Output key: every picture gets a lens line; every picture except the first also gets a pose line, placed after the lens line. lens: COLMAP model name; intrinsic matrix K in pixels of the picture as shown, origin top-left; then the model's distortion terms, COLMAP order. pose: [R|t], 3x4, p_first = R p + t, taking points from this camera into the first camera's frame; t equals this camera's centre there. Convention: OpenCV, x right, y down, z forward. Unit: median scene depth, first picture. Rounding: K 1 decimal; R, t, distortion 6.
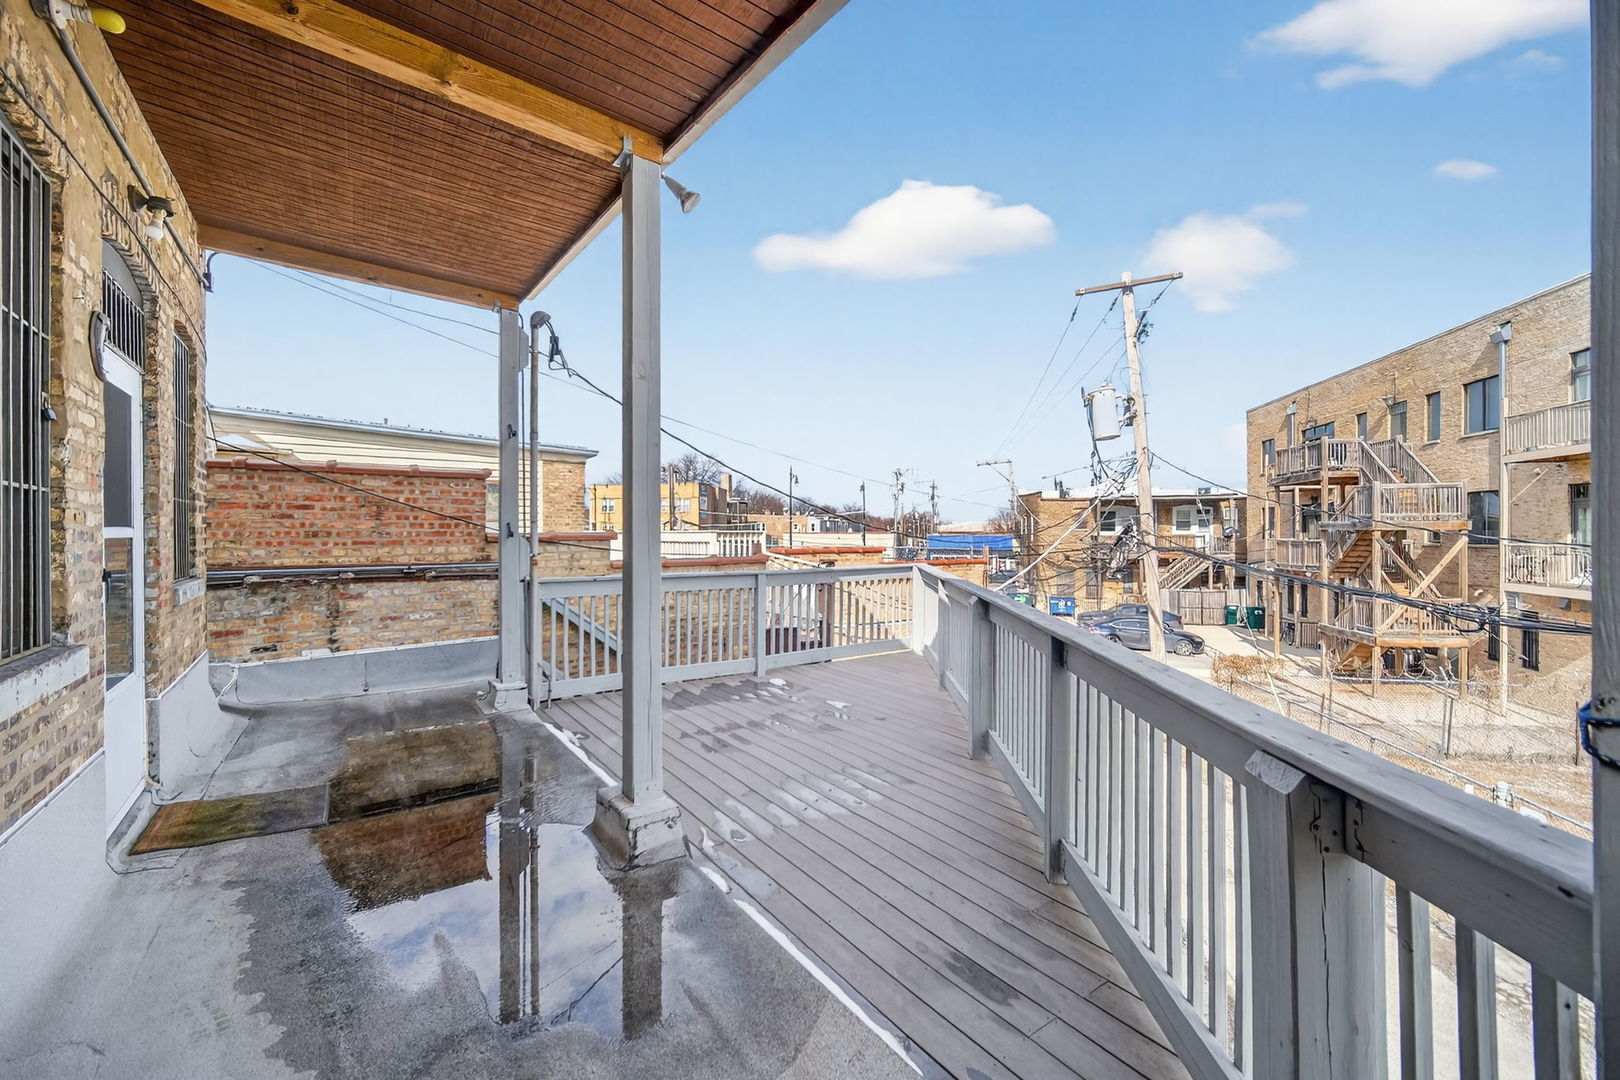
lens RADIAL K [[656.9, 0, 819.2], [0, 656.9, 516.8], [0, 0, 1]] dist [-0.001020, -0.000091]
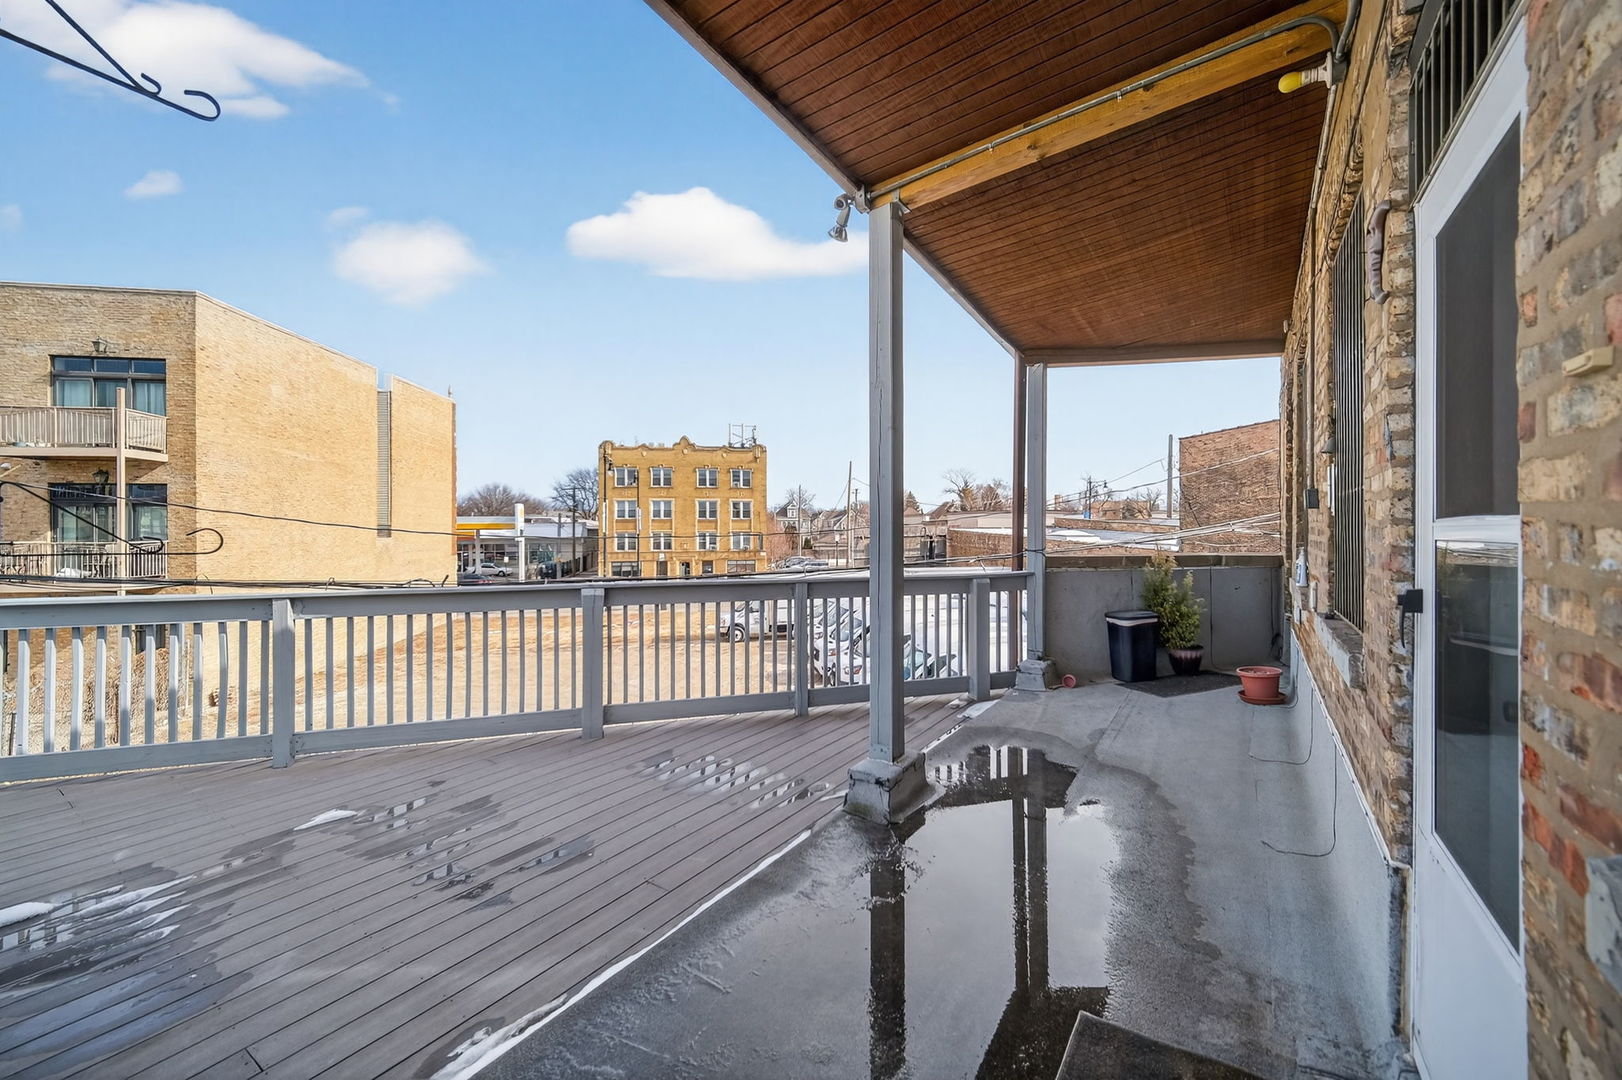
lens RADIAL K [[630.3, 0, 811.9], [0, 630.3, 523.9], [0, 0, 1]] dist [0.014352, 0.000058]
pose [[-0.337860, 0.011465, 0.941126, -0.668859], [-0.022531, 0.999541, -0.020265, 0.020613], [-0.940926, -0.028052, -0.337447, 0.790521]]
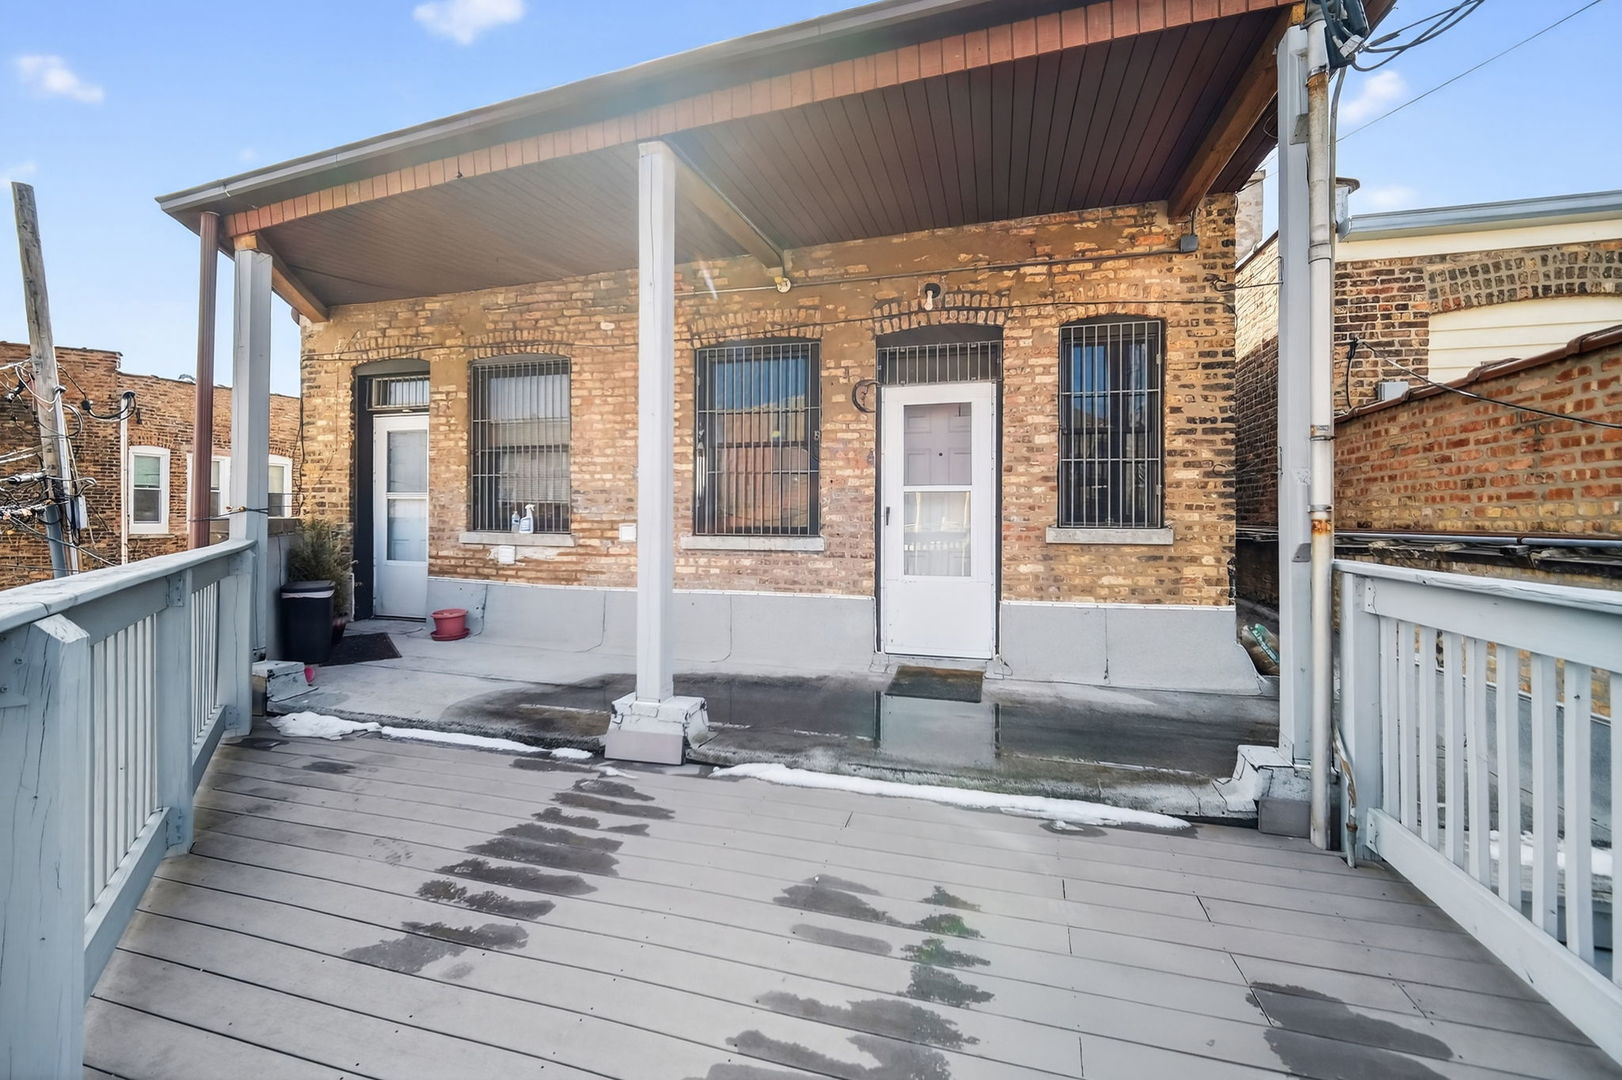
lens RADIAL K [[657.7, 0, 820.3], [0, 657.7, 516.7], [0, 0, 1]] dist [-0.001020, -0.000091]
pose [[-0.772712, -0.006788, -0.634721, 0.127827], [0.008372, 0.999747, -0.020883, 0.067274], [0.634702, -0.021451, -0.772459, 1.092811]]
